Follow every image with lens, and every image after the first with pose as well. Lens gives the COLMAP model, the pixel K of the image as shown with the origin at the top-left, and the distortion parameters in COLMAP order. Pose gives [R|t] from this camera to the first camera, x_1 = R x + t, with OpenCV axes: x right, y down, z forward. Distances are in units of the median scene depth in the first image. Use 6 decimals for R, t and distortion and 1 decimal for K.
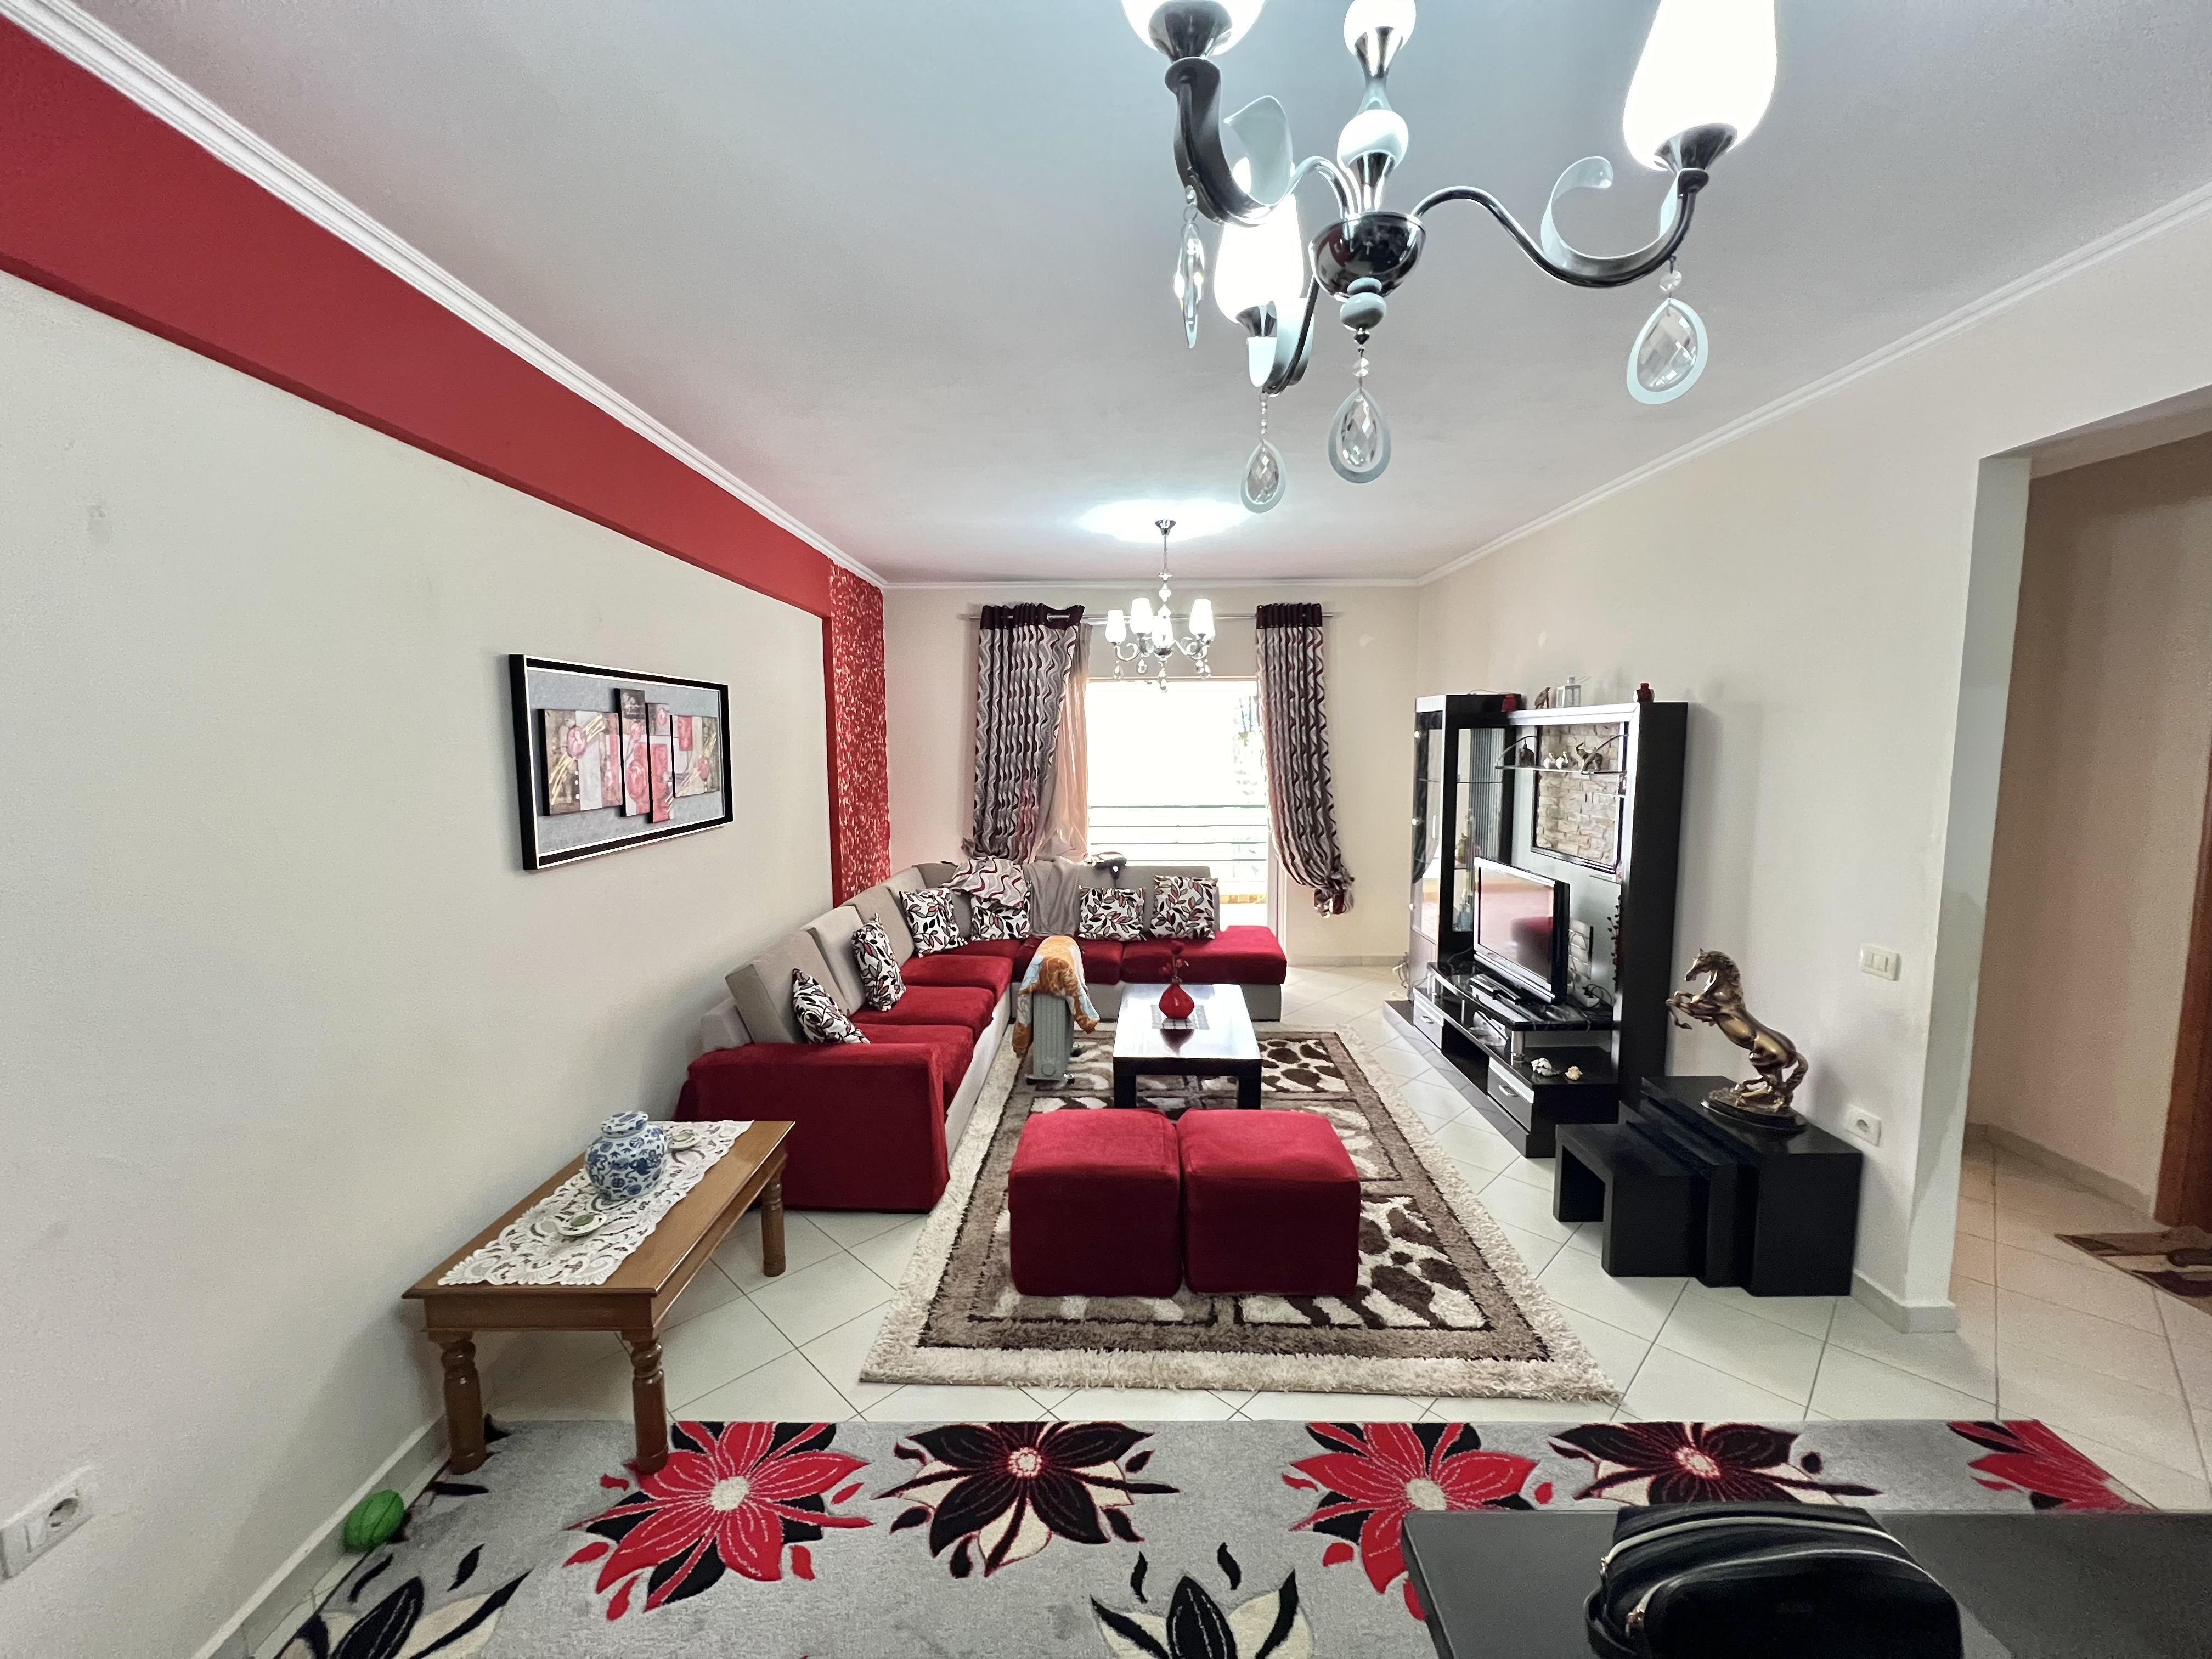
lens RADIAL K [[890.0, 0, 1096.2], [0, 890.0, 831.3], [0, 0, 1]] dist [0.001457, 0.000099]
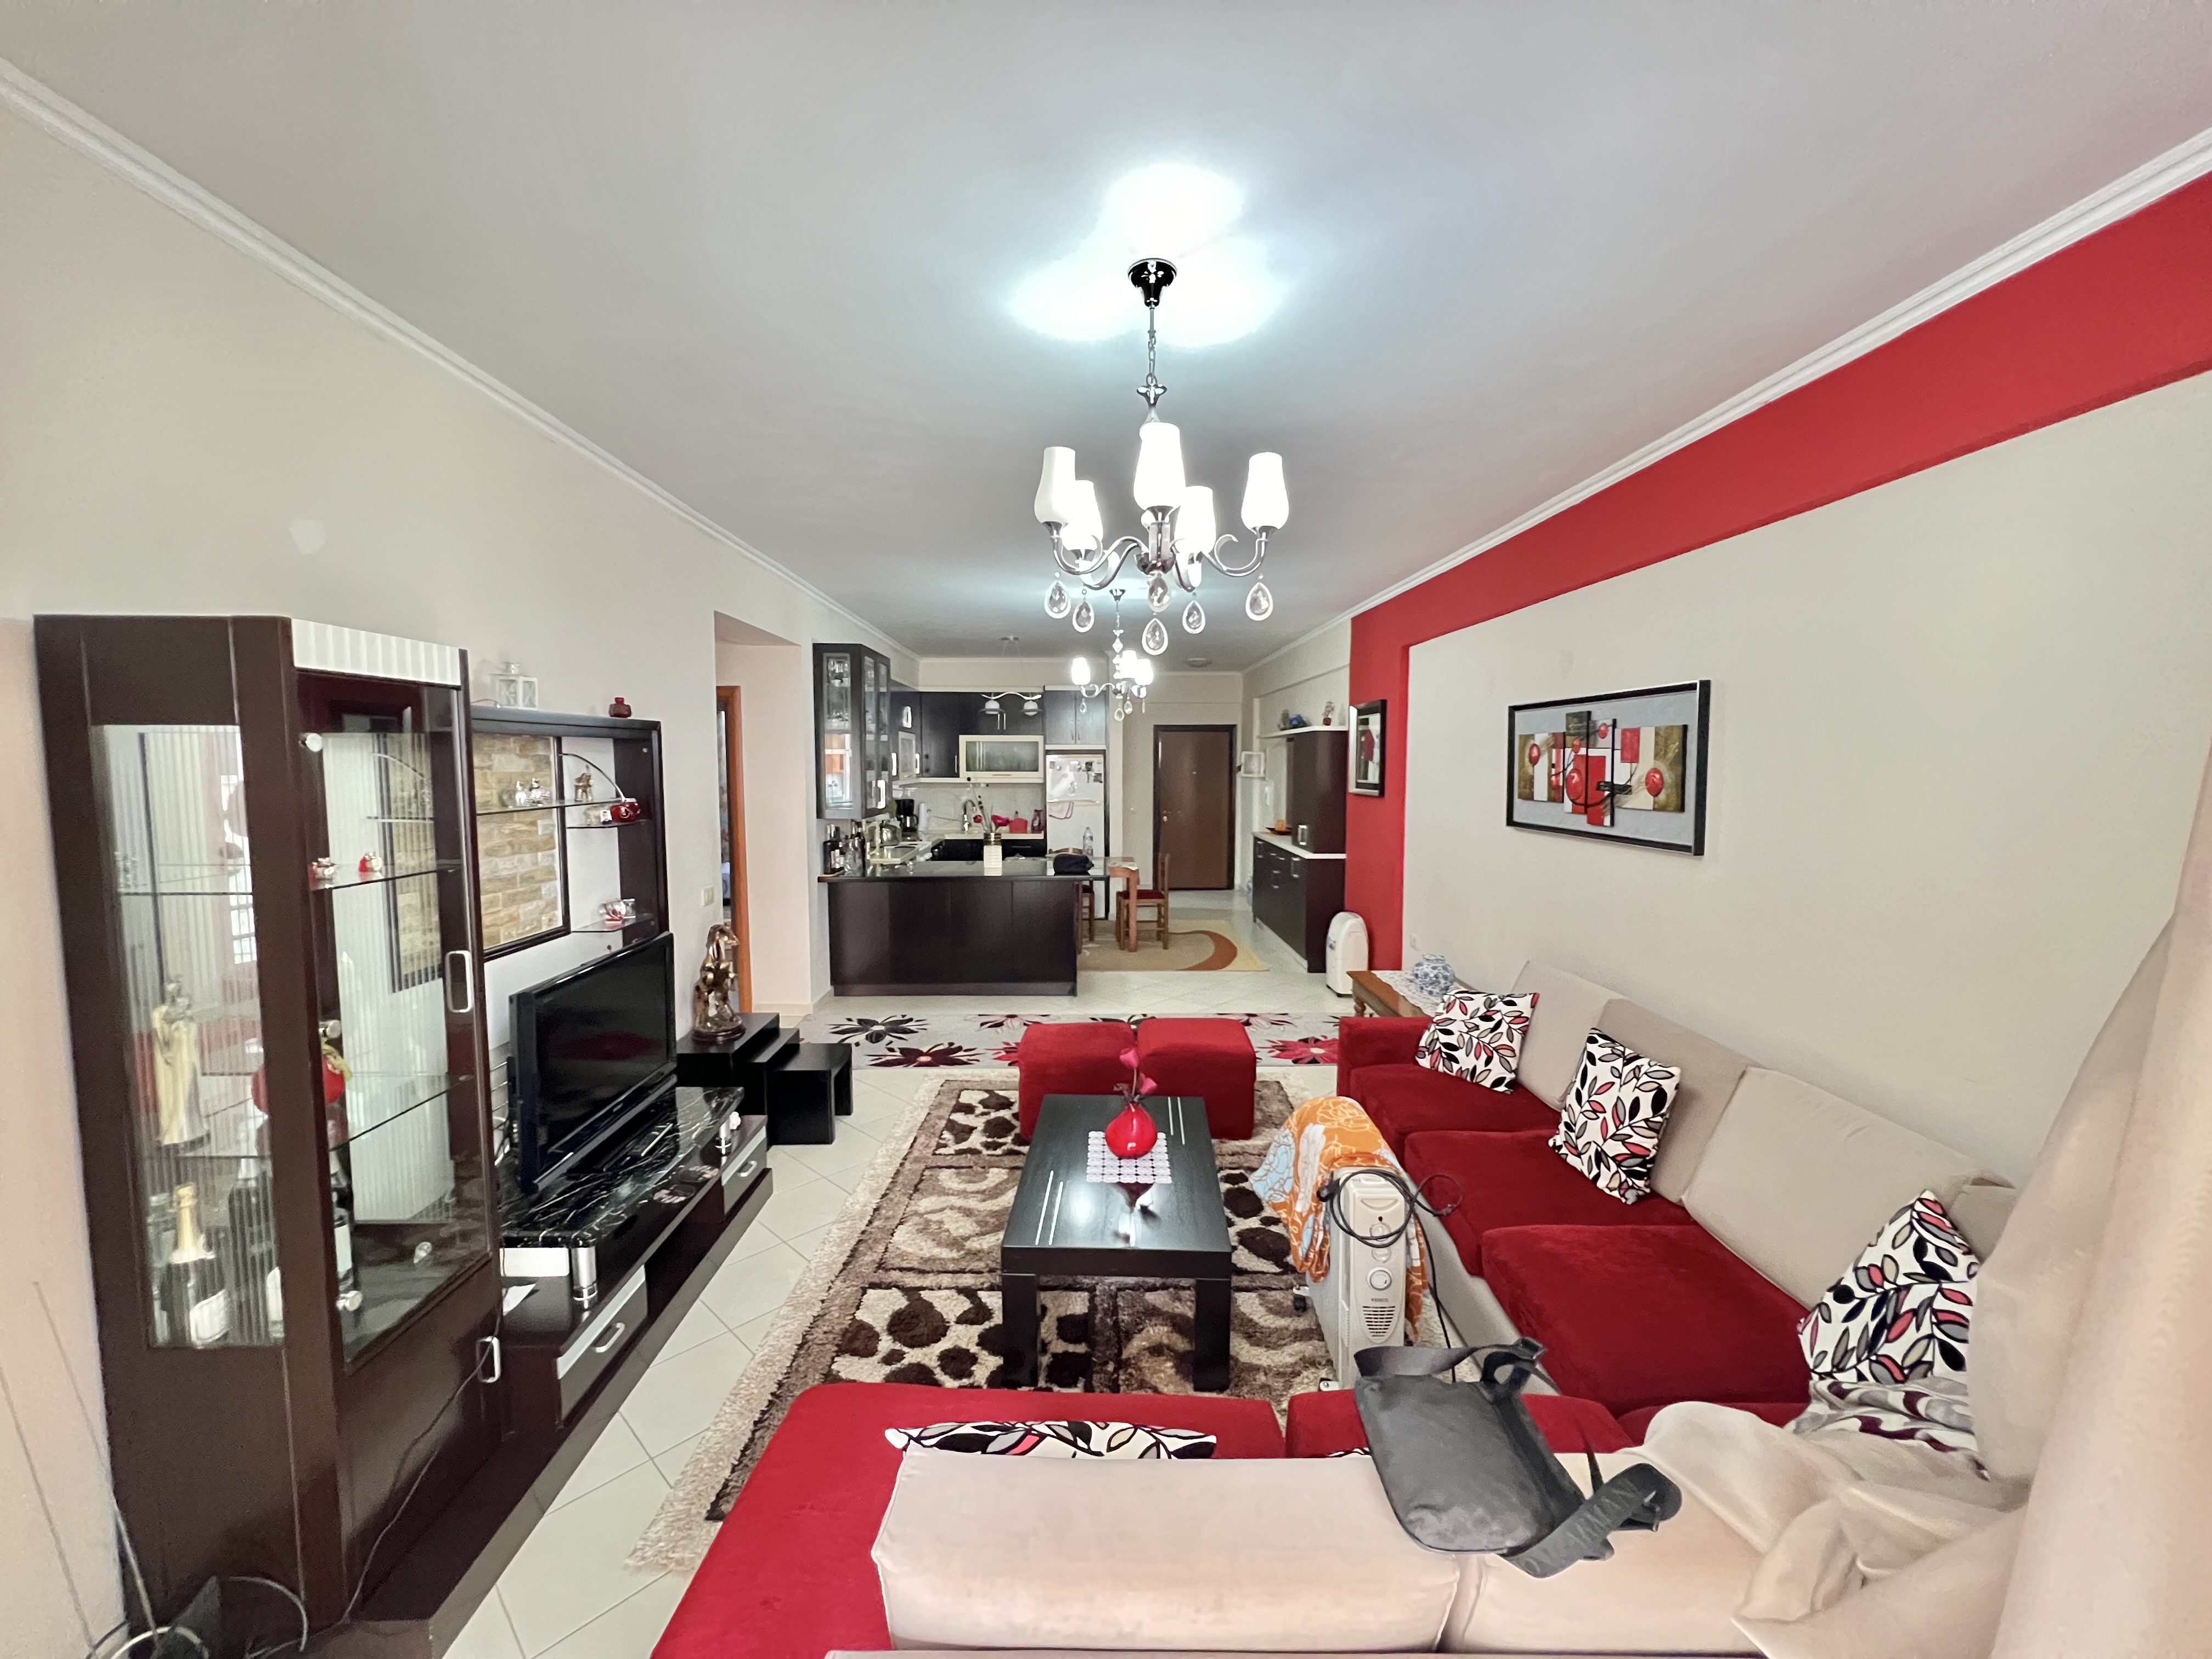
lens RADIAL K [[890.0, 0, 1095.7], [0, 890.0, 822.2], [0, 0, 1]] dist [0.001457, 0.000099]
pose [[-0.999709, 0.010317, -0.021823, 0.151763], [0.006252, 0.983883, 0.178702, -0.198037], [0.023315, 0.178513, -0.983661, 1.897077]]
